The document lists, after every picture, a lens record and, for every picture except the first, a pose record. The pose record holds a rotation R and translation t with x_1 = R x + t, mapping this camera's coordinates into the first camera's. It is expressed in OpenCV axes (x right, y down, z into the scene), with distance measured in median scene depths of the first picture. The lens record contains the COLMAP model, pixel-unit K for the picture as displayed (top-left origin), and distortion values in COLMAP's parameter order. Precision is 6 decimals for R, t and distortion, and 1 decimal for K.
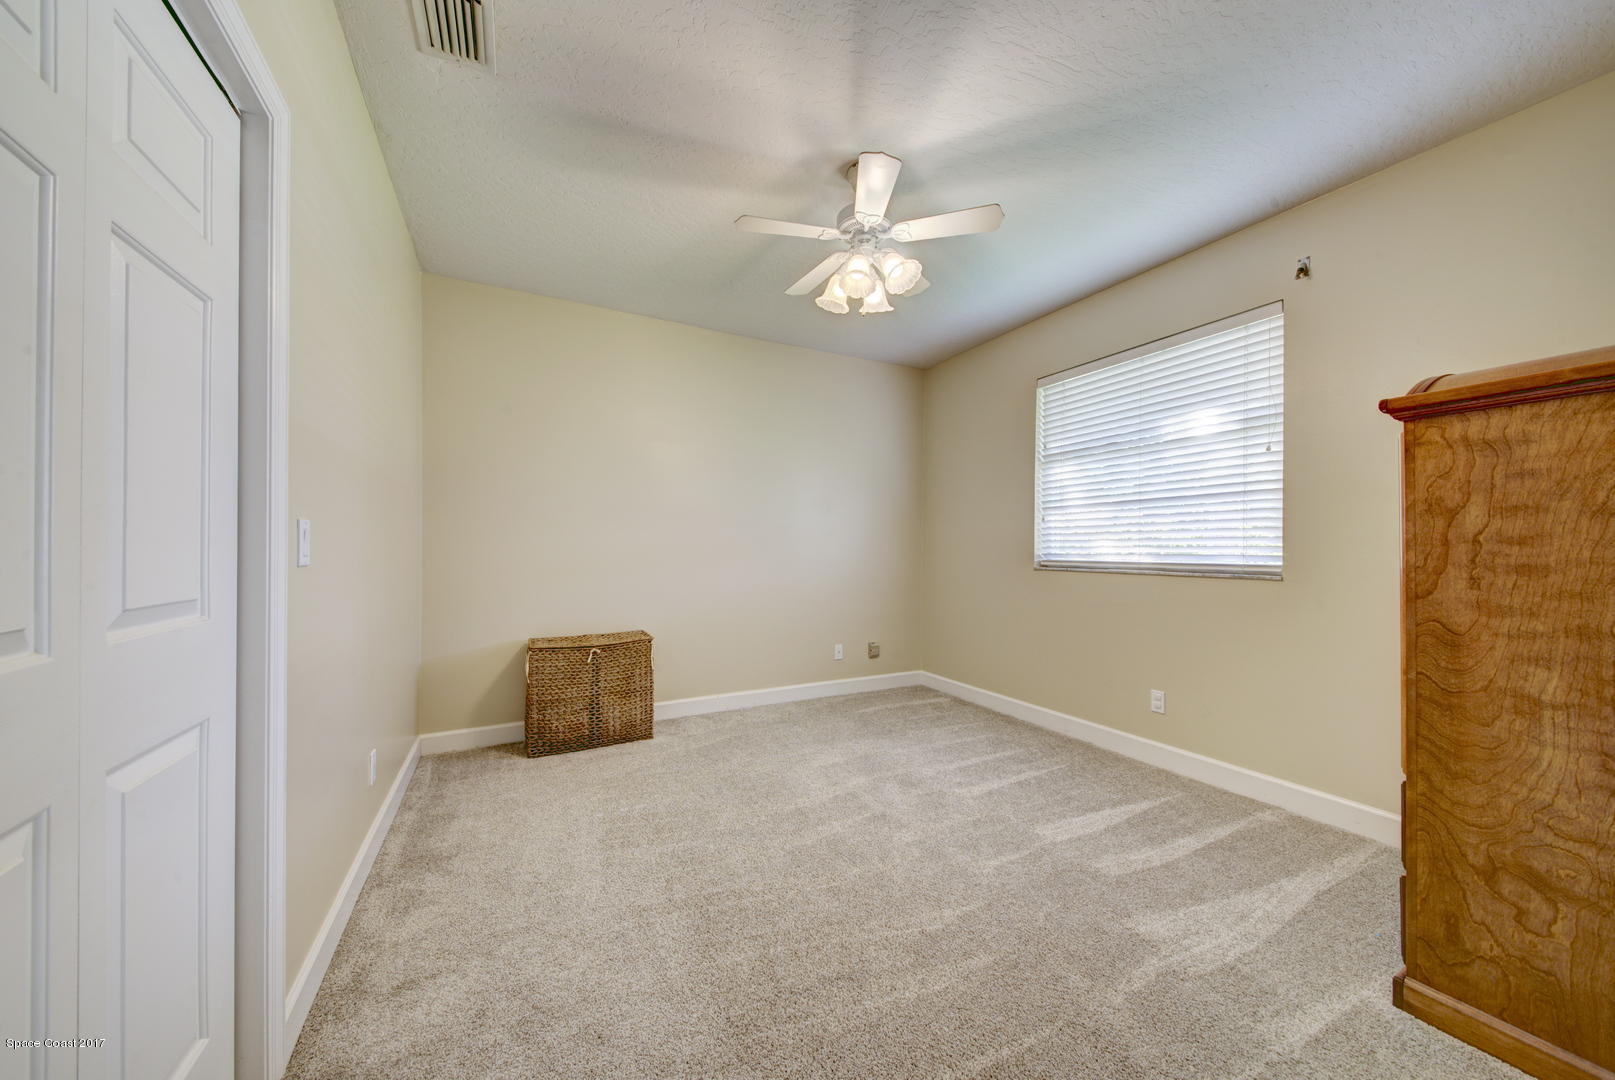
lens RADIAL K [[552.1, 0, 798.2], [0, 552.1, 547.5], [0, 0, 1]] dist [0.016515, -0.000712]
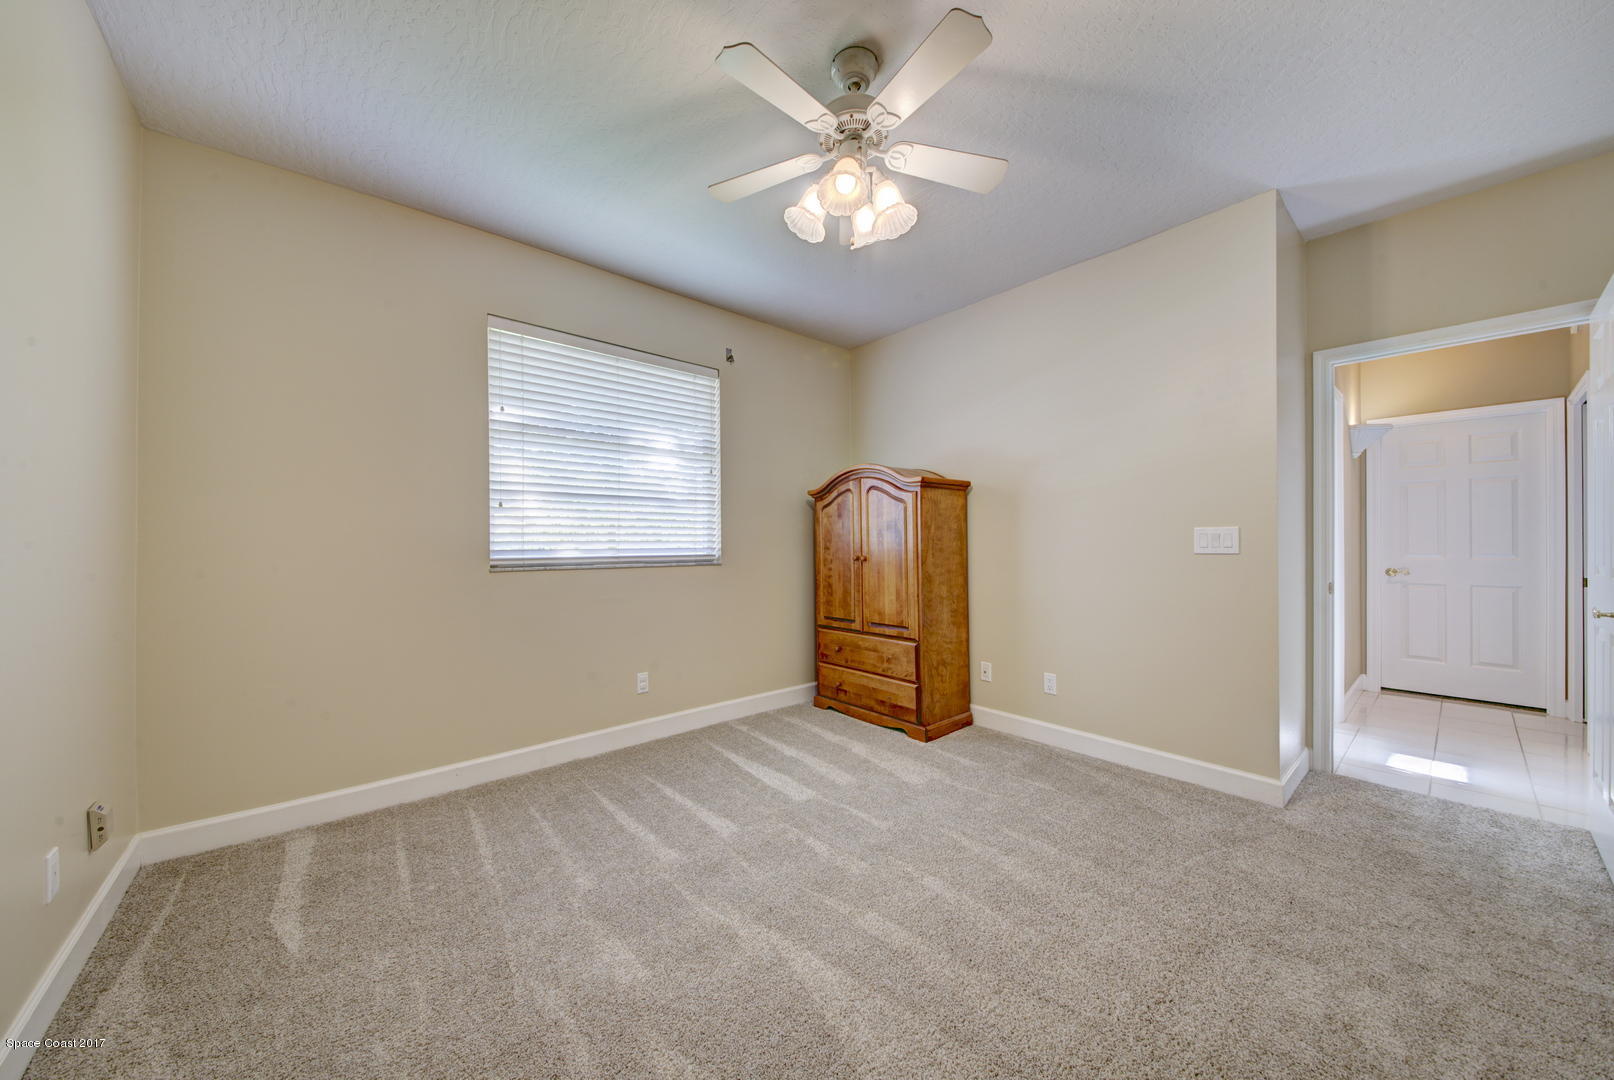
lens RADIAL K [[551.7, 0, 793.7], [0, 551.7, 542.9], [0, 0, 1]] dist [0.016515, -0.000712]
pose [[-0.225014, 0.004442, 0.974346, -0.517220], [-0.000101, 0.999989, -0.004582, 0.007823], [-0.974356, -0.001129, -0.225011, 1.038939]]
